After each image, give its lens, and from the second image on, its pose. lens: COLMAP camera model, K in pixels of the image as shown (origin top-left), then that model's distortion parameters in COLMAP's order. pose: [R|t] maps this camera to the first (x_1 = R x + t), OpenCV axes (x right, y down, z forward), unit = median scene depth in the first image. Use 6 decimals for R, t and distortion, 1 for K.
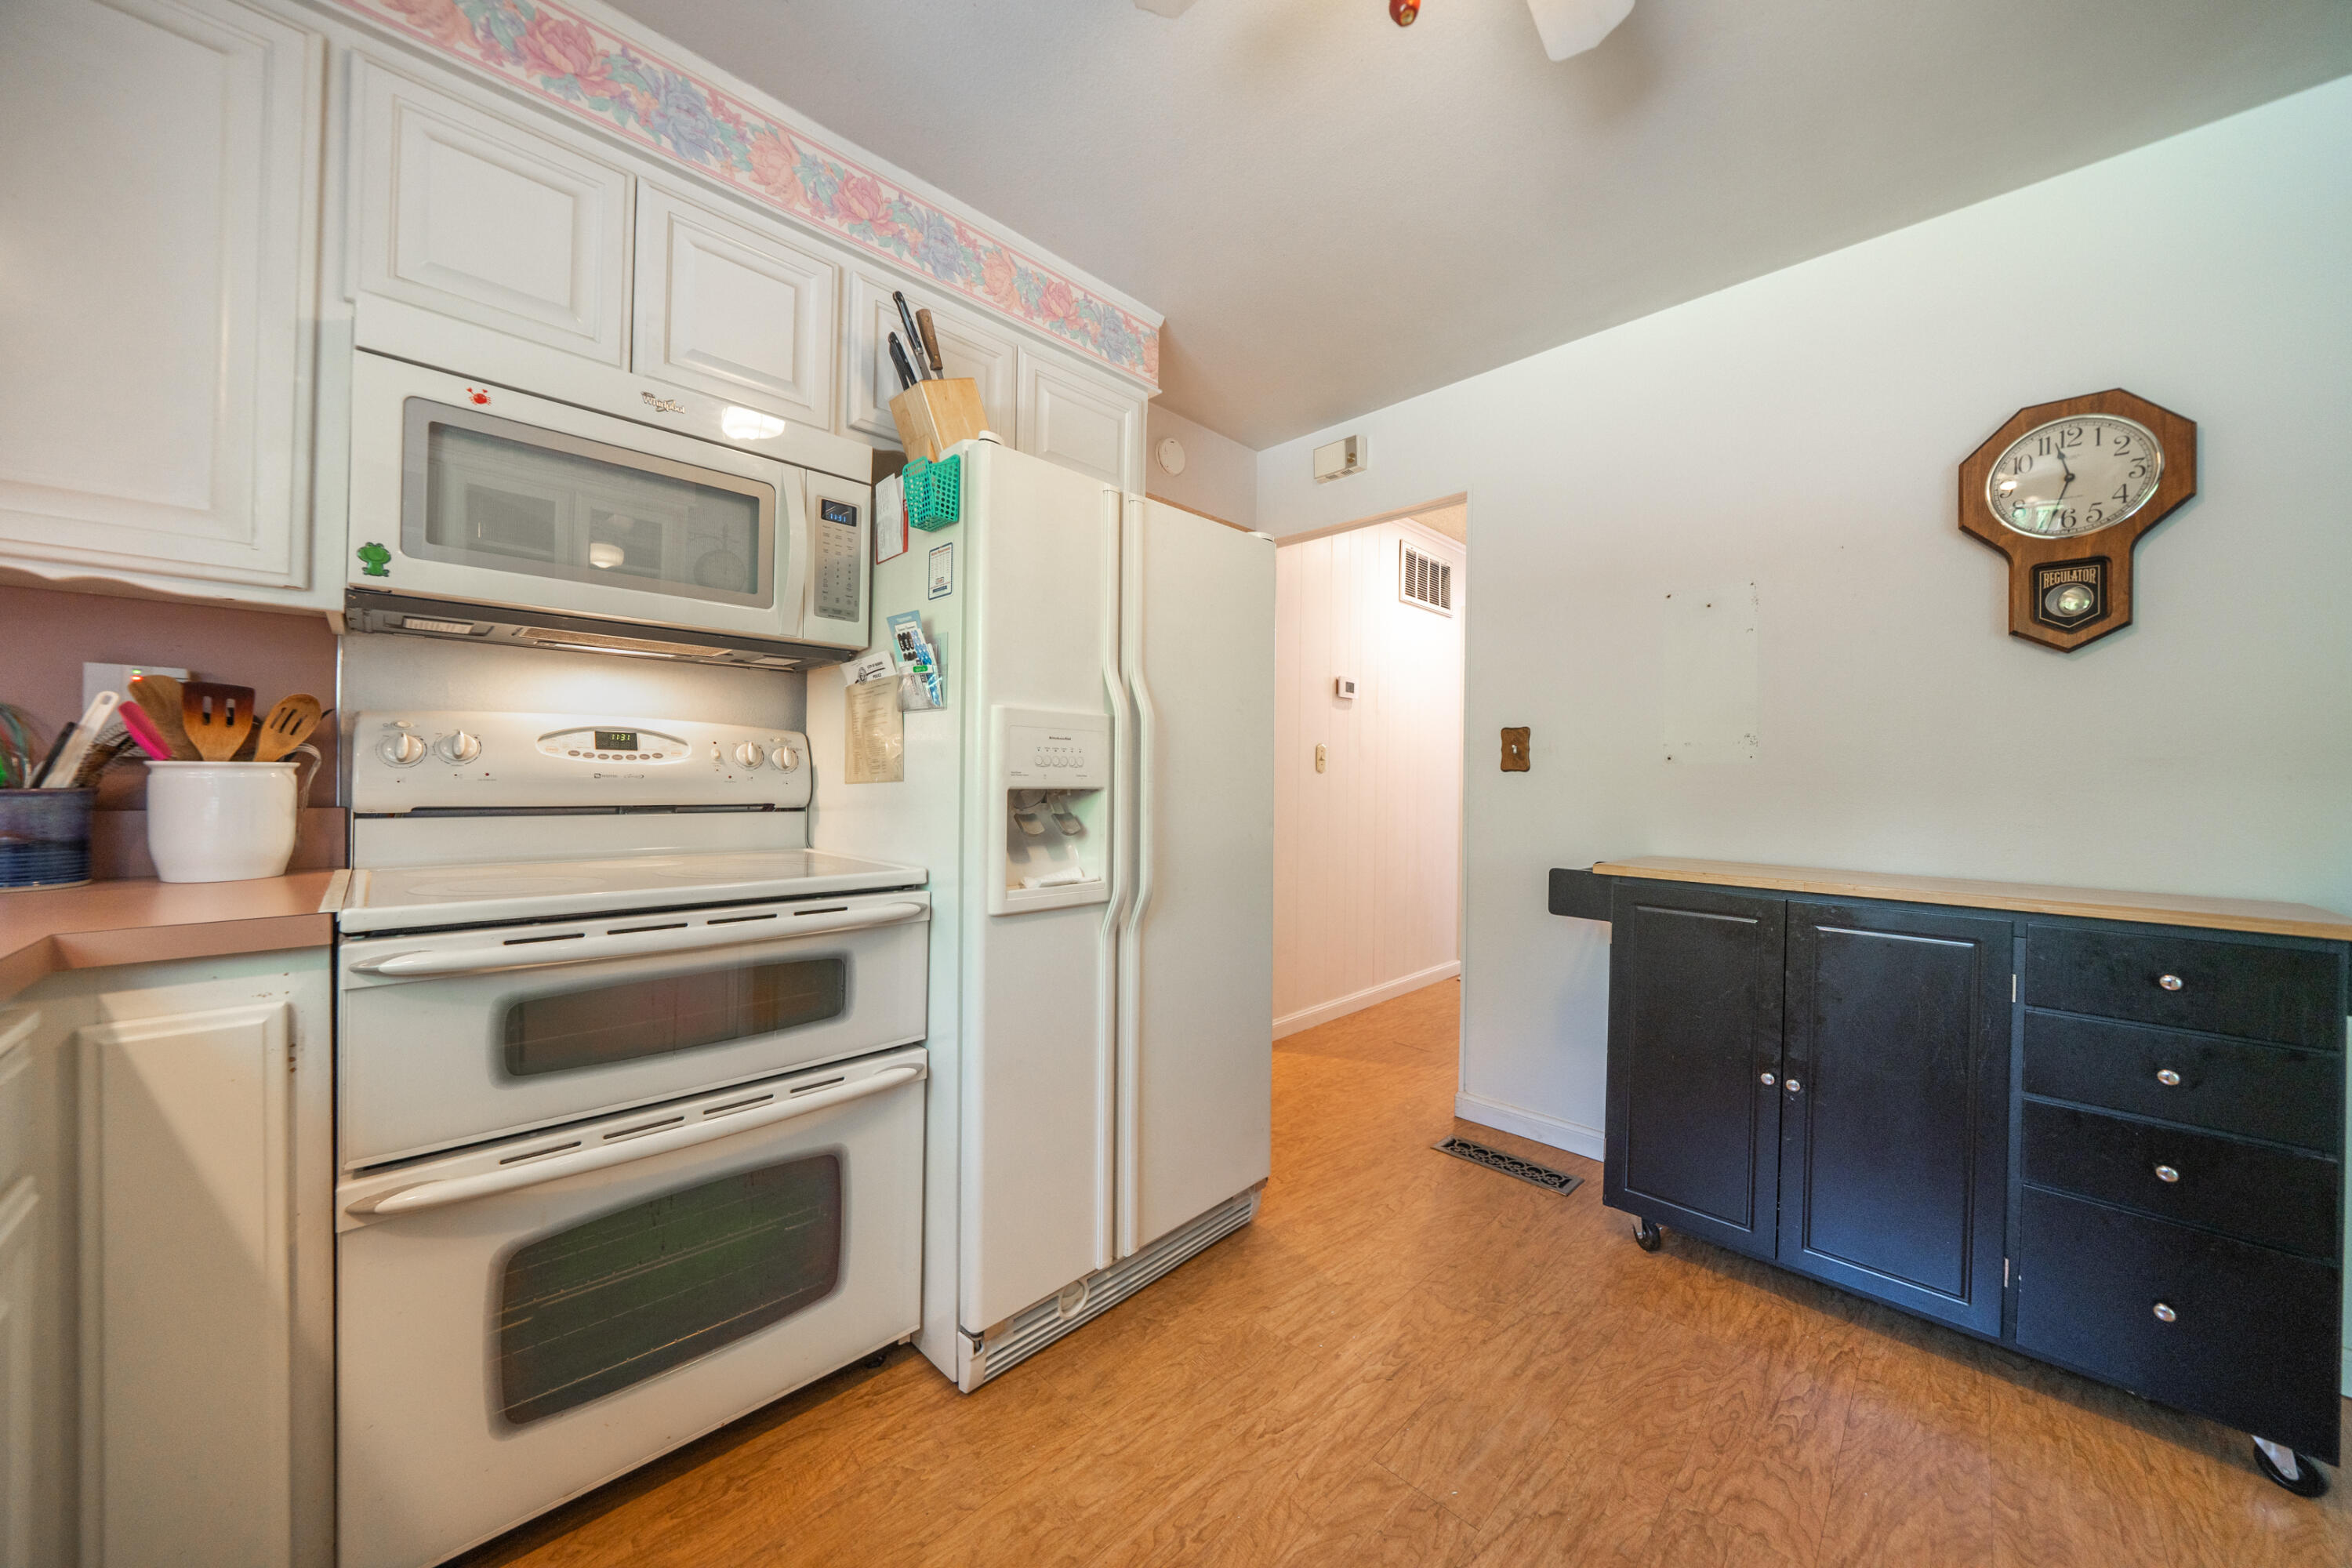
lens RADIAL K [[801.3, 0, 1173.9], [0, 801.3, 770.7], [0, 0, 1]] dist [-0.011726, -0.000027]
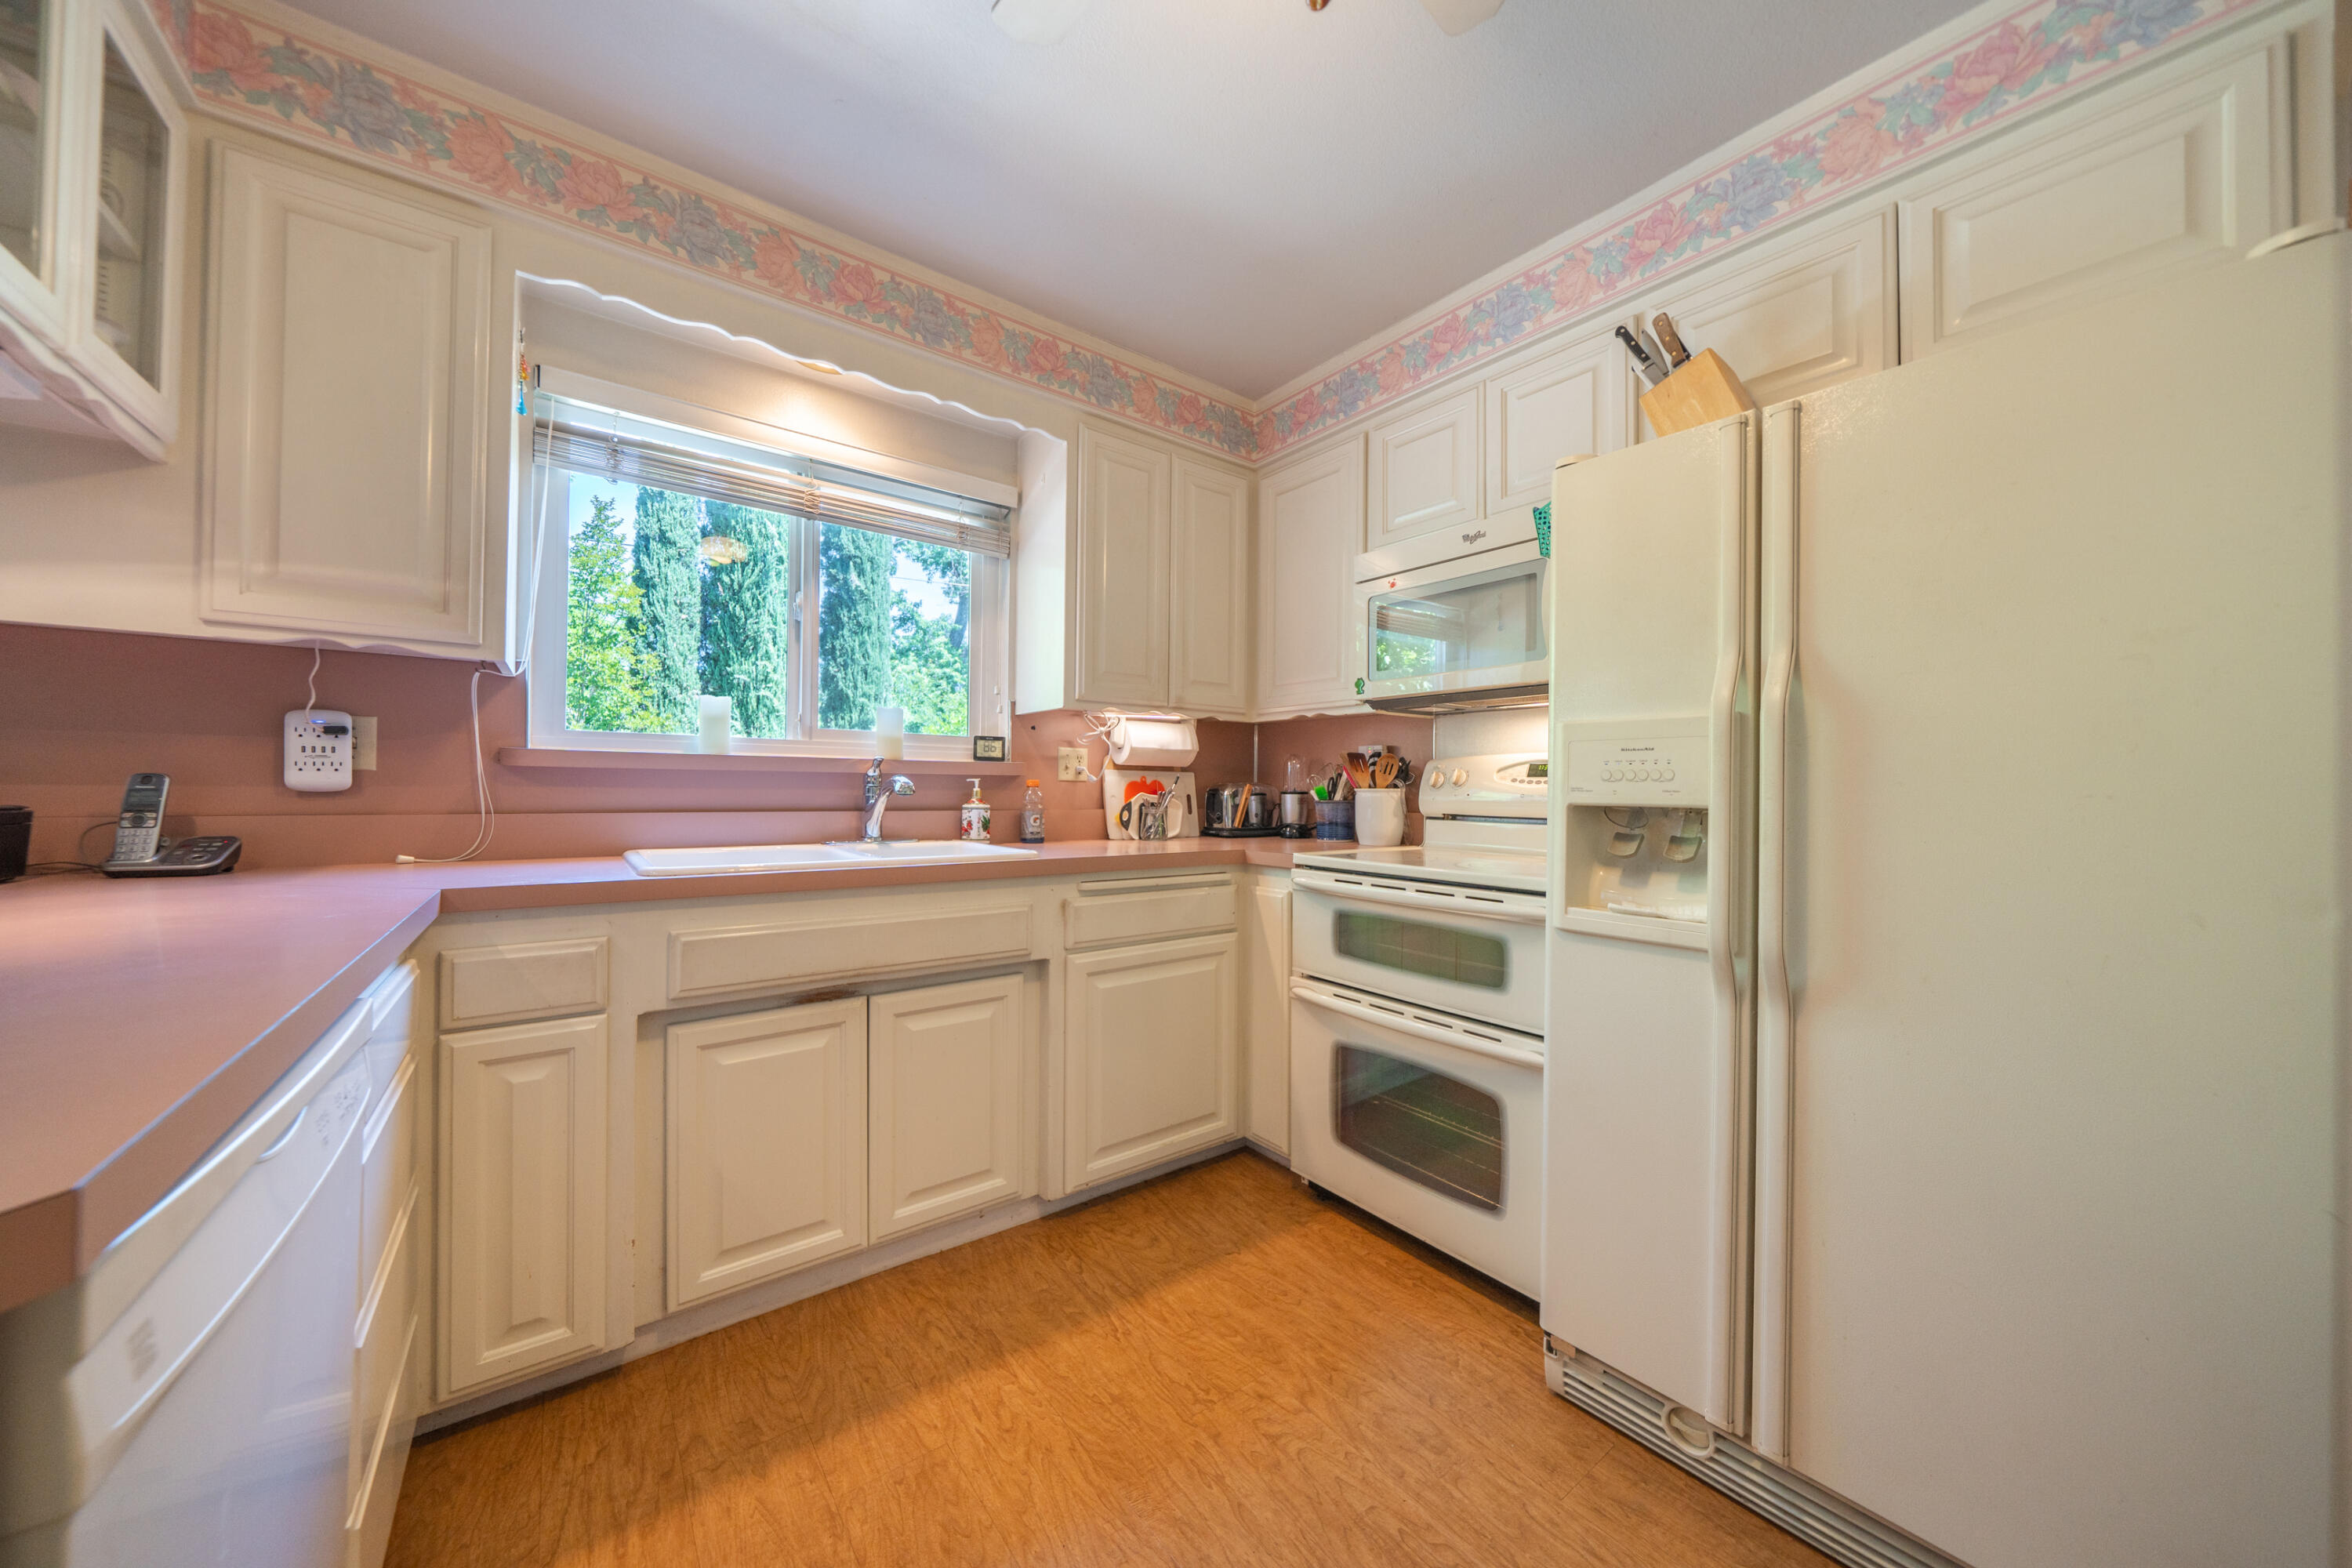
lens RADIAL K [[808.0, 0, 1190.4], [0, 808.0, 779.7], [0, 0, 1]] dist [-0.000908, -0.000029]
pose [[-0.106902, -0.026845, -0.993907, 0.843604], [-0.004796, 0.999638, -0.026484, 0.020429], [0.994258, 0.001936, -0.106992, 0.635269]]
